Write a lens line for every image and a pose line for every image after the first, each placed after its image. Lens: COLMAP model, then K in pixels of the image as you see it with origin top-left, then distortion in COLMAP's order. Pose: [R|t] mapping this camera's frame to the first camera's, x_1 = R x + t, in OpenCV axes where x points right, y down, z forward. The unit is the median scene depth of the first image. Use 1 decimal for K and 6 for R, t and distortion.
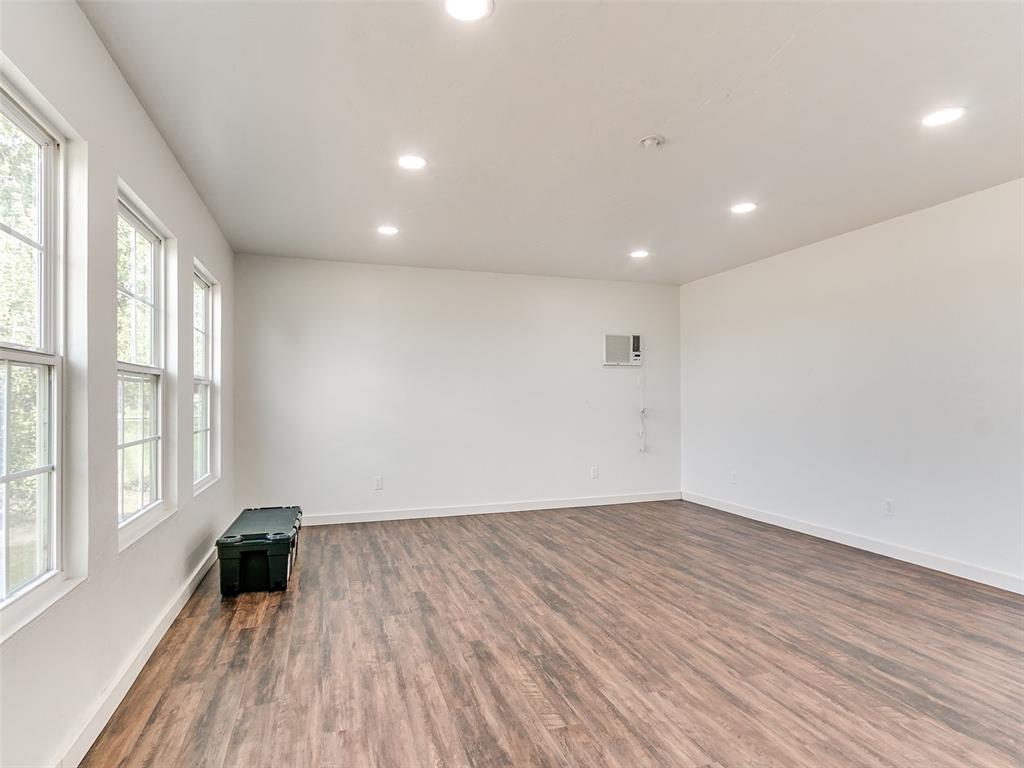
lens RADIAL K [[556.5, 0, 511.5], [0, 556.5, 389.9], [0, 0, 1]] dist [0.003478, -0.000022]
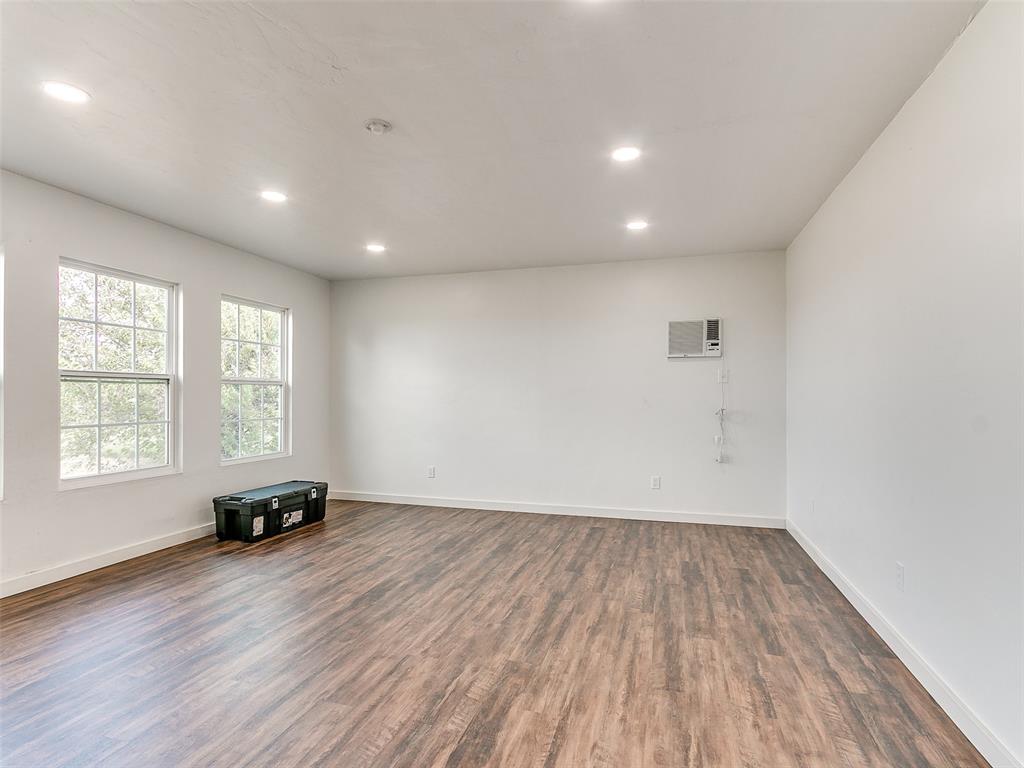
lens RADIAL K [[548.5, 0, 497.5], [0, 548.5, 387.7], [0, 0, 1]] dist [0.002177, -0.000231]
pose [[0.809999, -0.005015, -0.586409, 0.922771], [0.005708, 0.999983, -0.000667, 0.000752], [0.586403, -0.002807, 0.810015, 0.339342]]
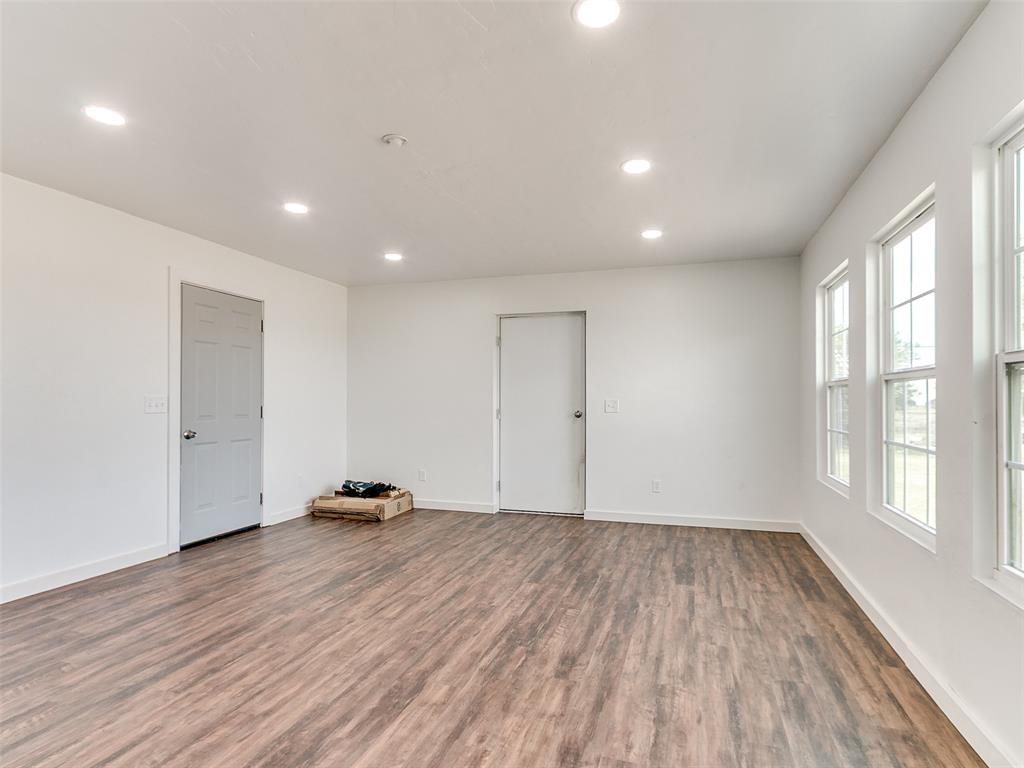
lens RADIAL K [[556.5, 0, 511.5], [0, 556.5, 389.9], [0, 0, 1]] dist [0.003478, -0.000022]
pose [[-0.805348, 0.011611, 0.592689, -0.475344], [-0.008394, 0.999485, -0.030985, 0.023156], [-0.592743, -0.029929, -0.804835, 1.586744]]
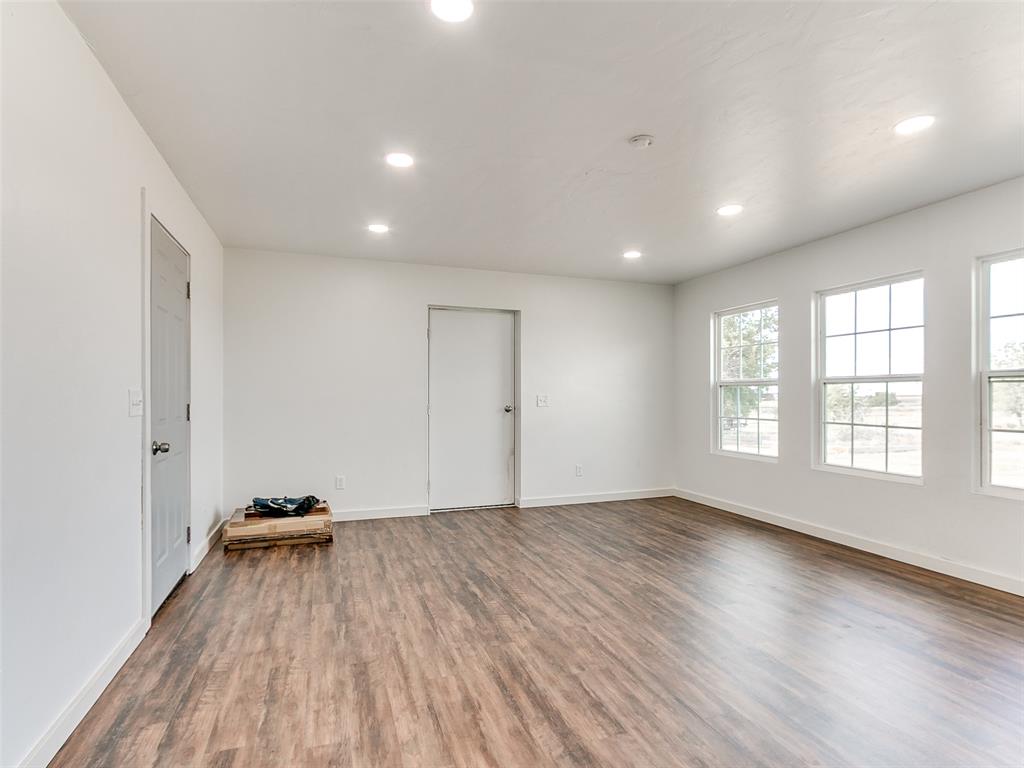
lens RADIAL K [[551.0, 0, 530.0], [0, 551.0, 387.8], [0, 0, 1]] dist [0.003367, 0.000630]
pose [[-0.999319, -0.000745, -0.036882, 0.464482], [0.000257, 0.999631, -0.027162, 0.024247], [0.036888, -0.027153, -0.998950, 1.888416]]
